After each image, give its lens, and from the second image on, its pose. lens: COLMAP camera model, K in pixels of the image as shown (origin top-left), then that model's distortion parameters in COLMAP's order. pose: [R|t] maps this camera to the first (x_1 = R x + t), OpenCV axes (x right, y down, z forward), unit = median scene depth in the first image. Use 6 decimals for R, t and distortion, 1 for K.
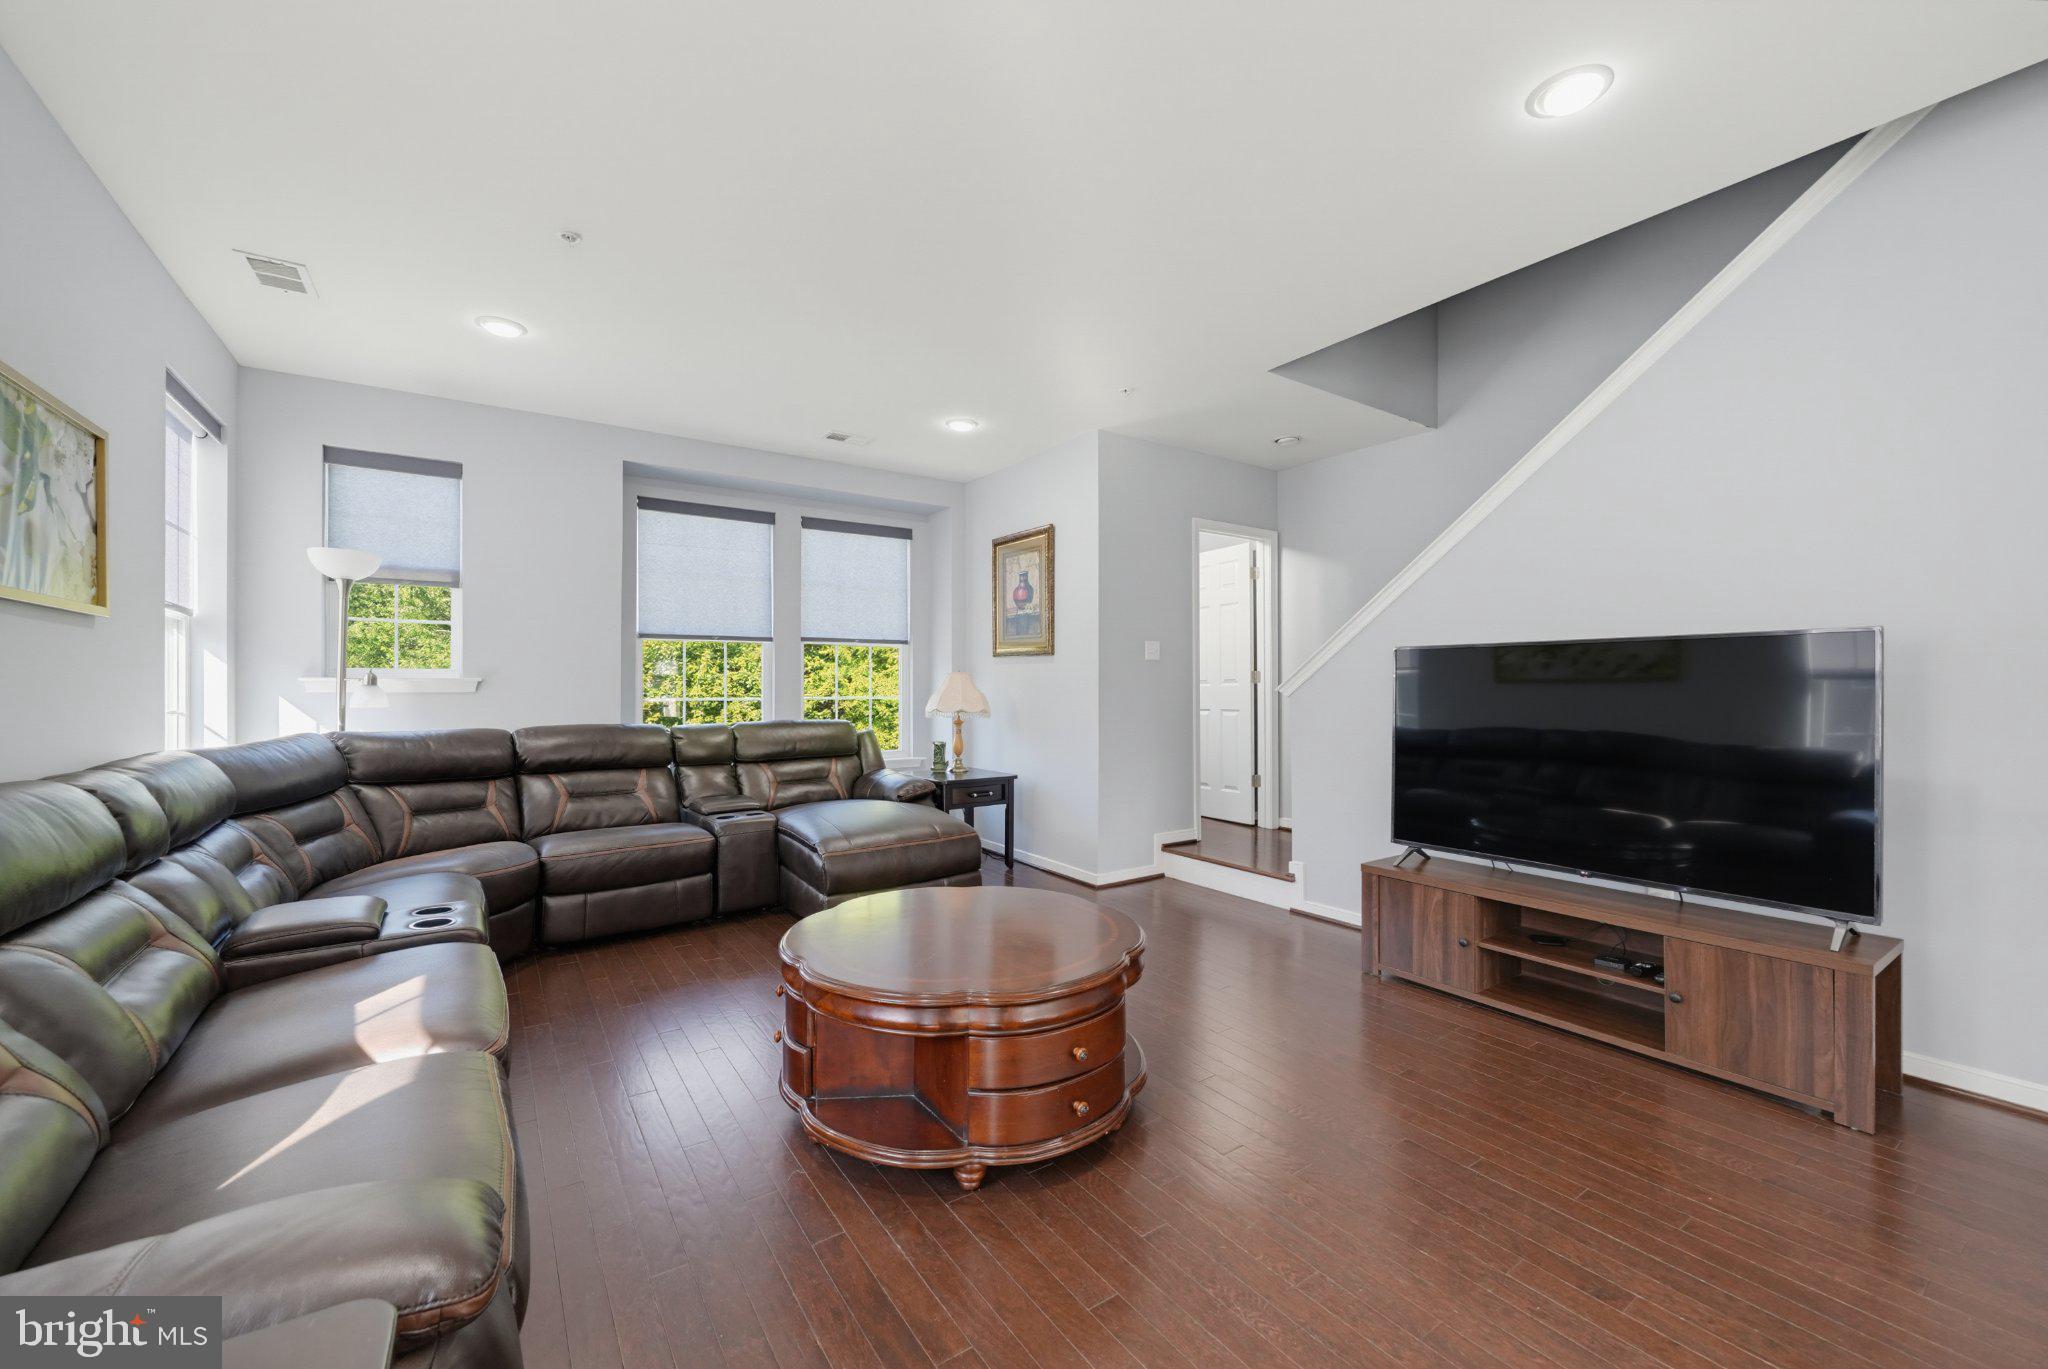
lens RADIAL K [[805.1, 0, 1024.9], [0, 805.1, 683.8], [0, 0, 1]] dist [0.000353, -0.000015]
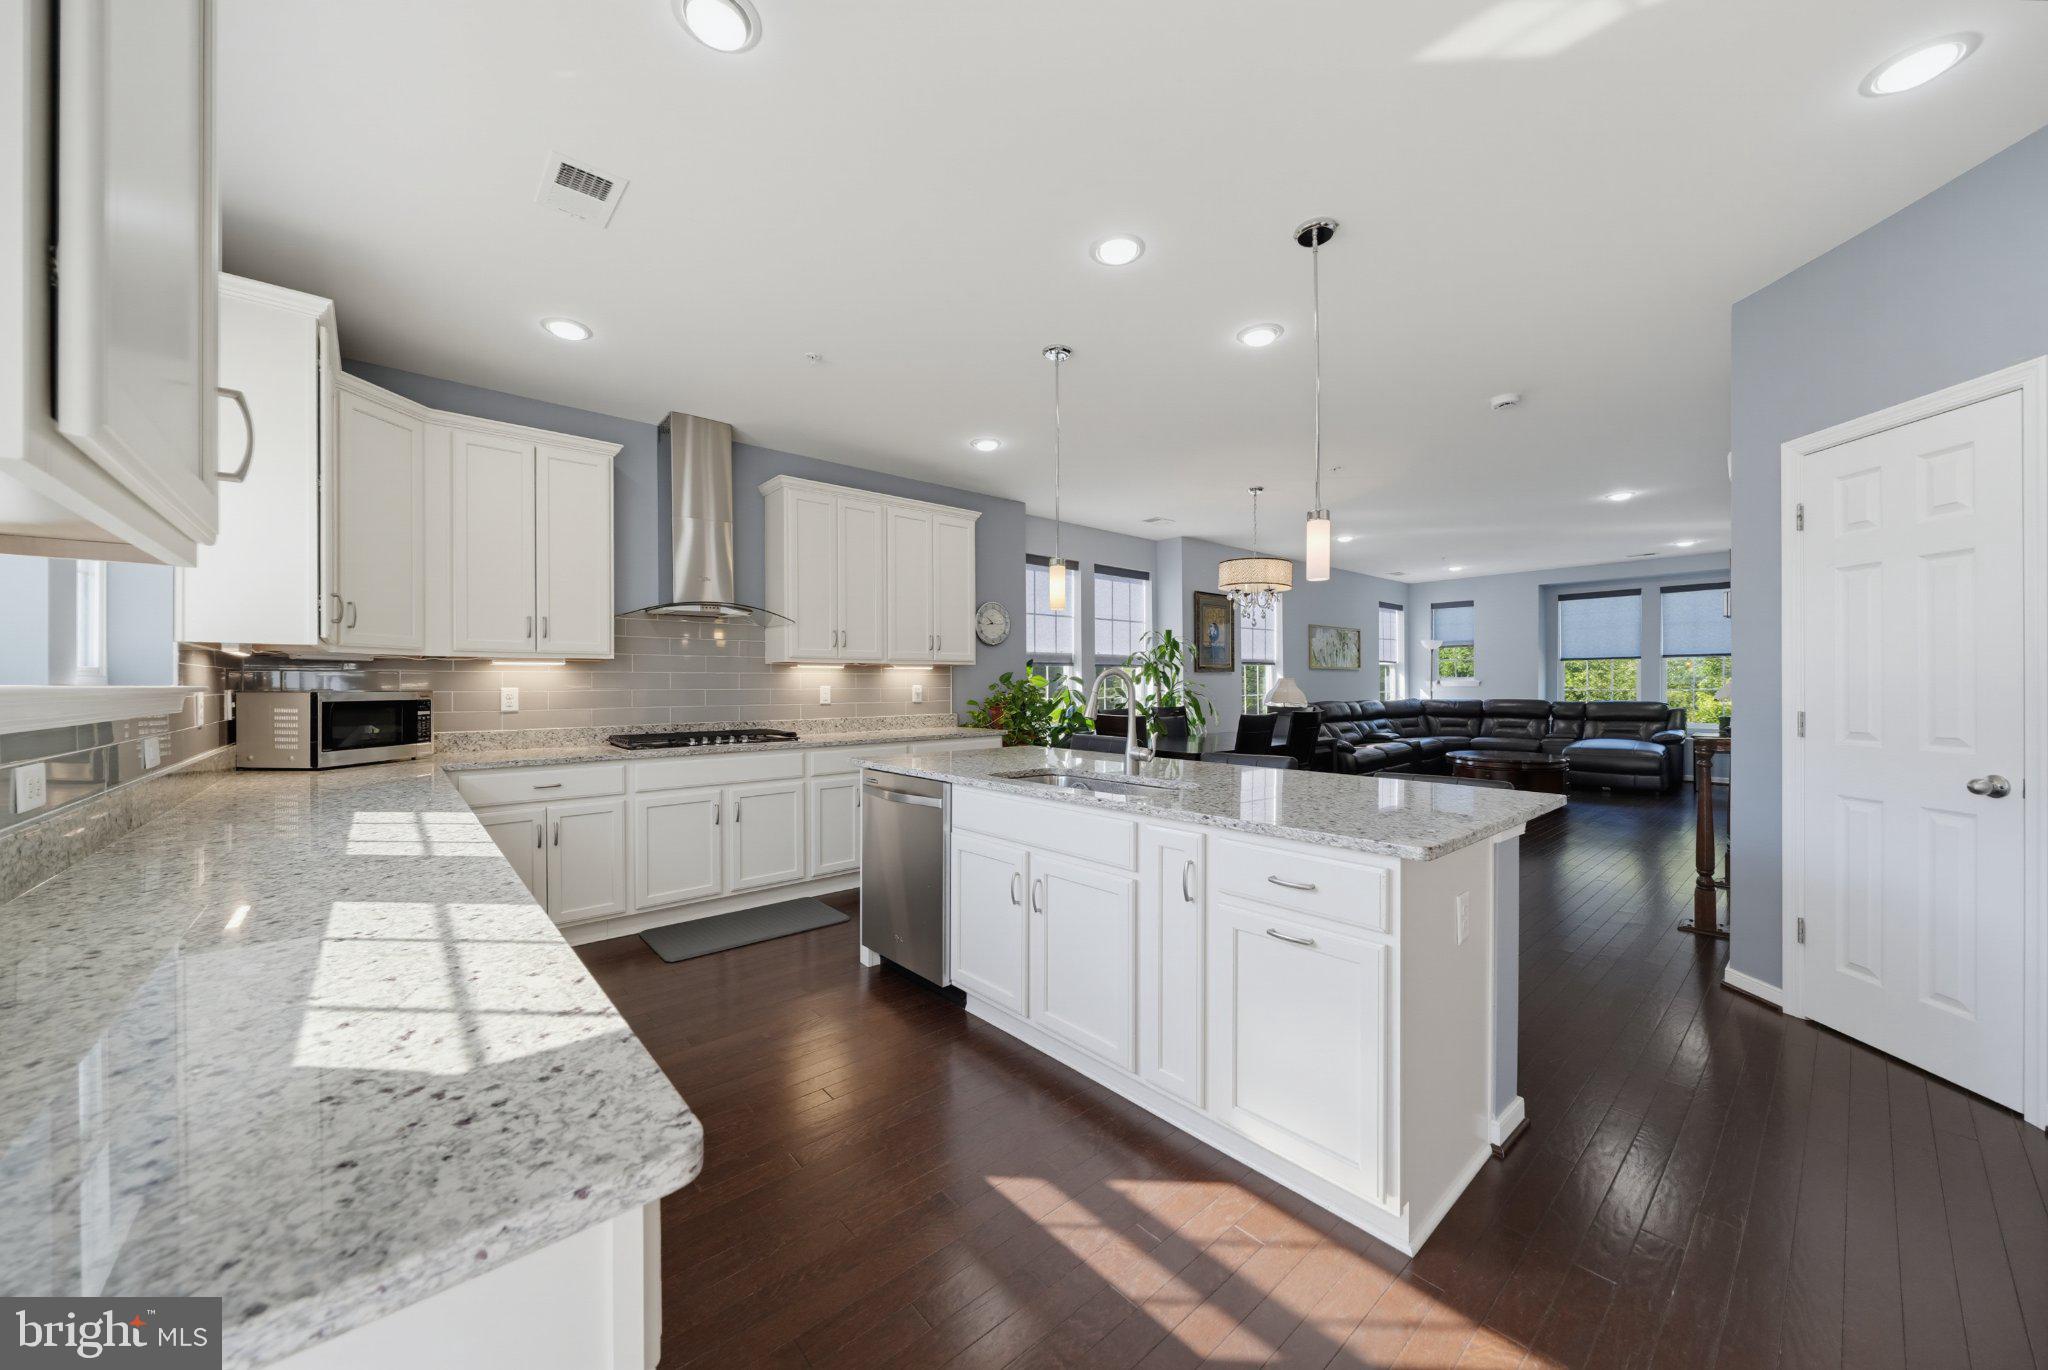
lens RADIAL K [[720.8, 0, 1015.8], [0, 720.8, 680.2], [0, 0, 1]] dist [-0.003264, -0.000774]
pose [[0.109288, -0.005349, -0.993996, 1.510576], [0.009291, 0.999947, -0.004360, -0.012997], [0.993967, -0.008758, 0.109332, -0.778186]]
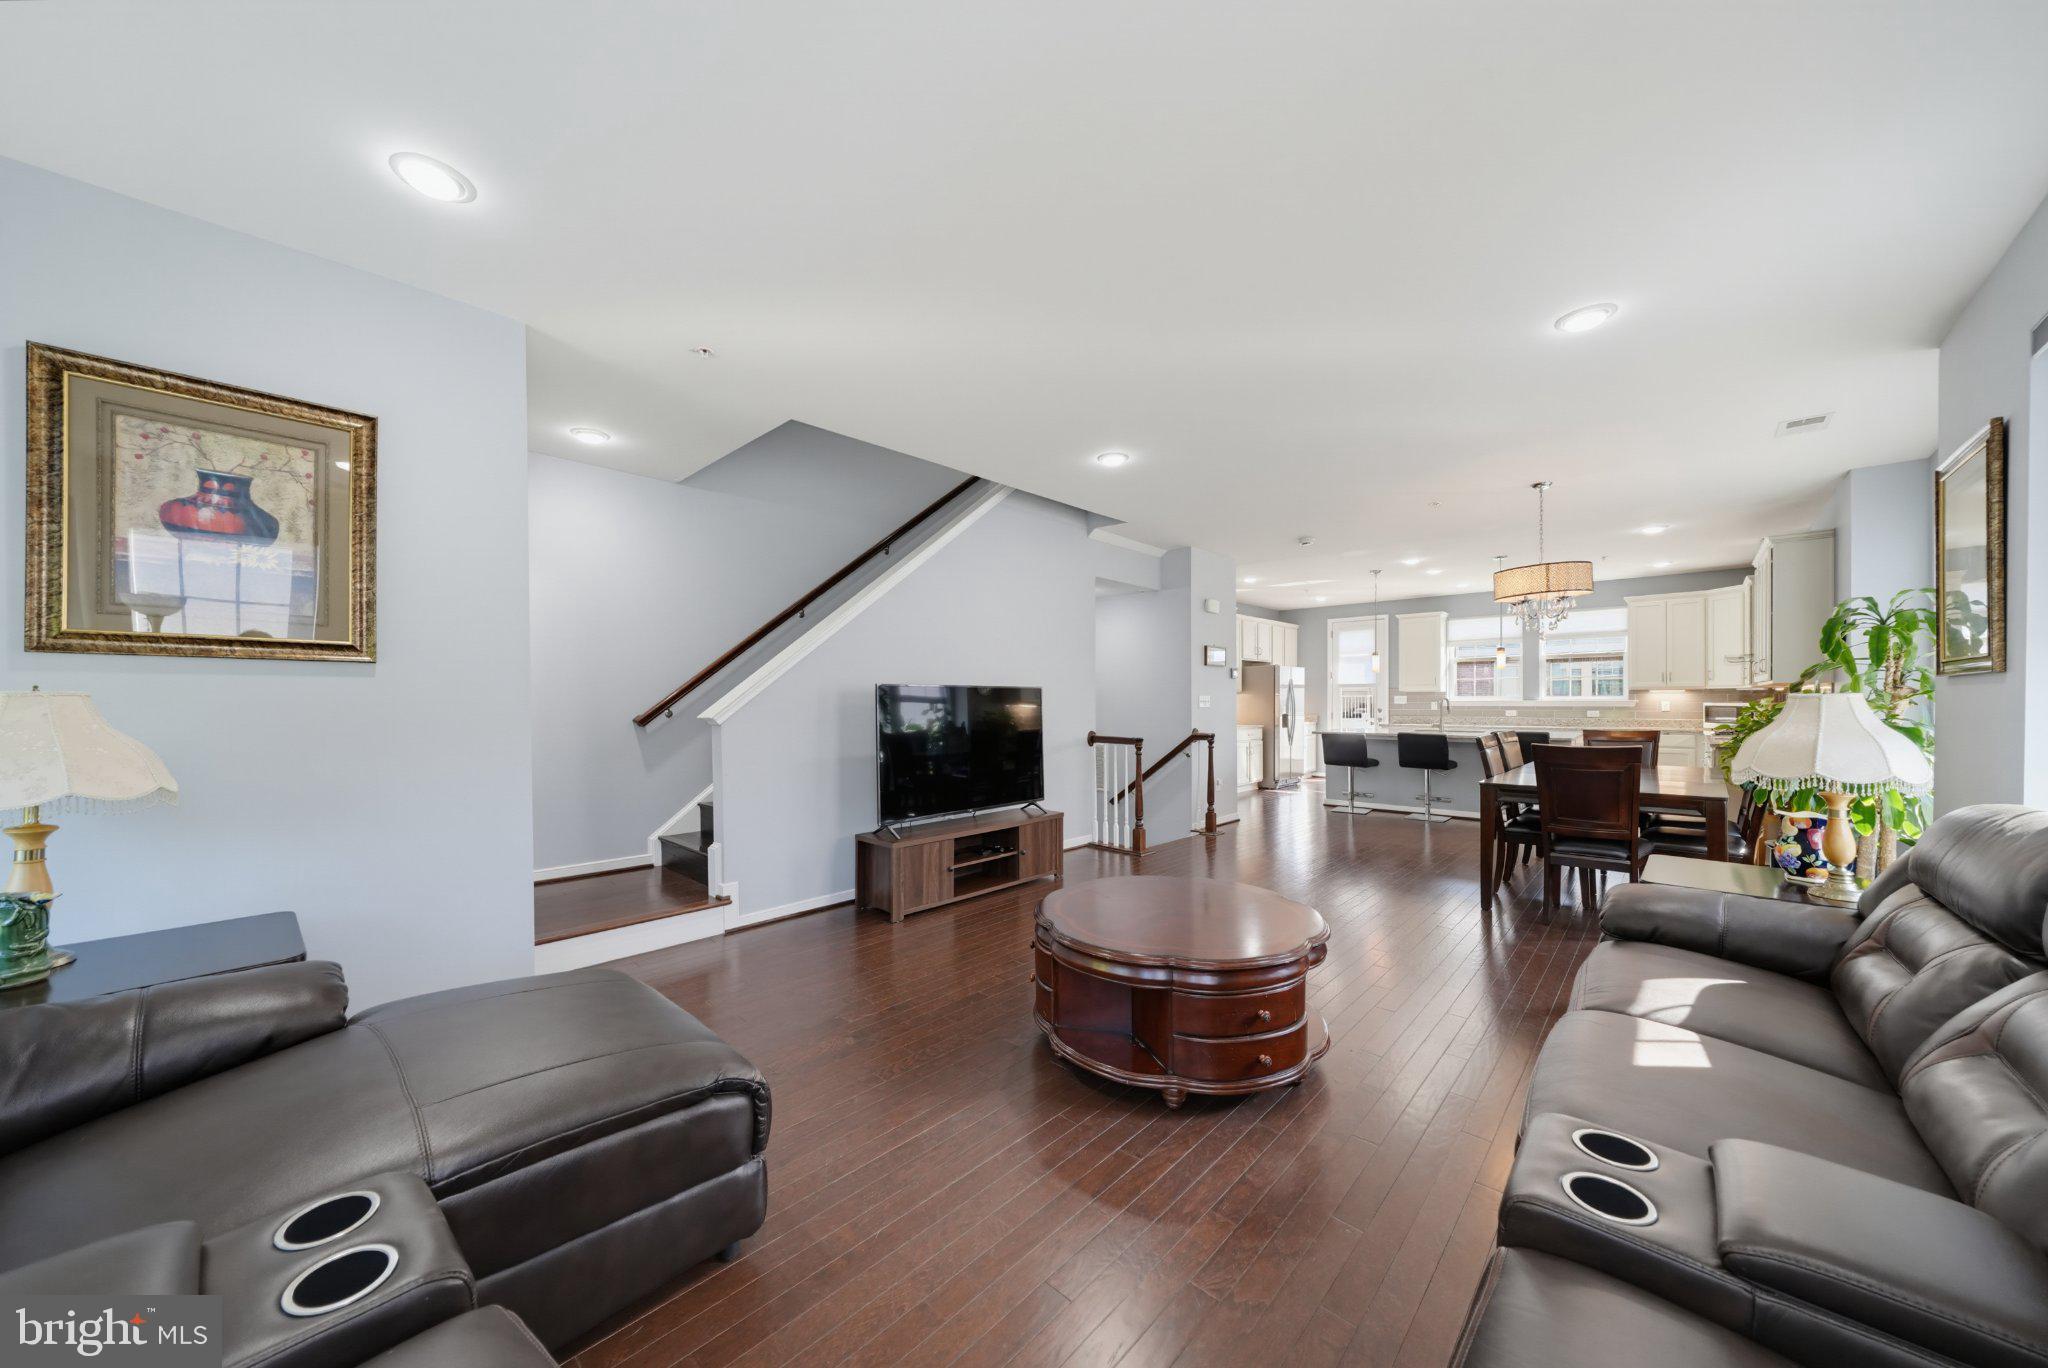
lens RADIAL K [[696.6, 0, 1024.0], [0, 696.6, 694.3], [0, 0, 1]] dist [-0.004414, 0.000376]
pose [[-0.207901, 0.008792, 0.978110, -0.595185], [-0.002231, 0.999953, -0.009462, -0.012672], [-0.978147, -0.004149, -0.207871, 0.790584]]
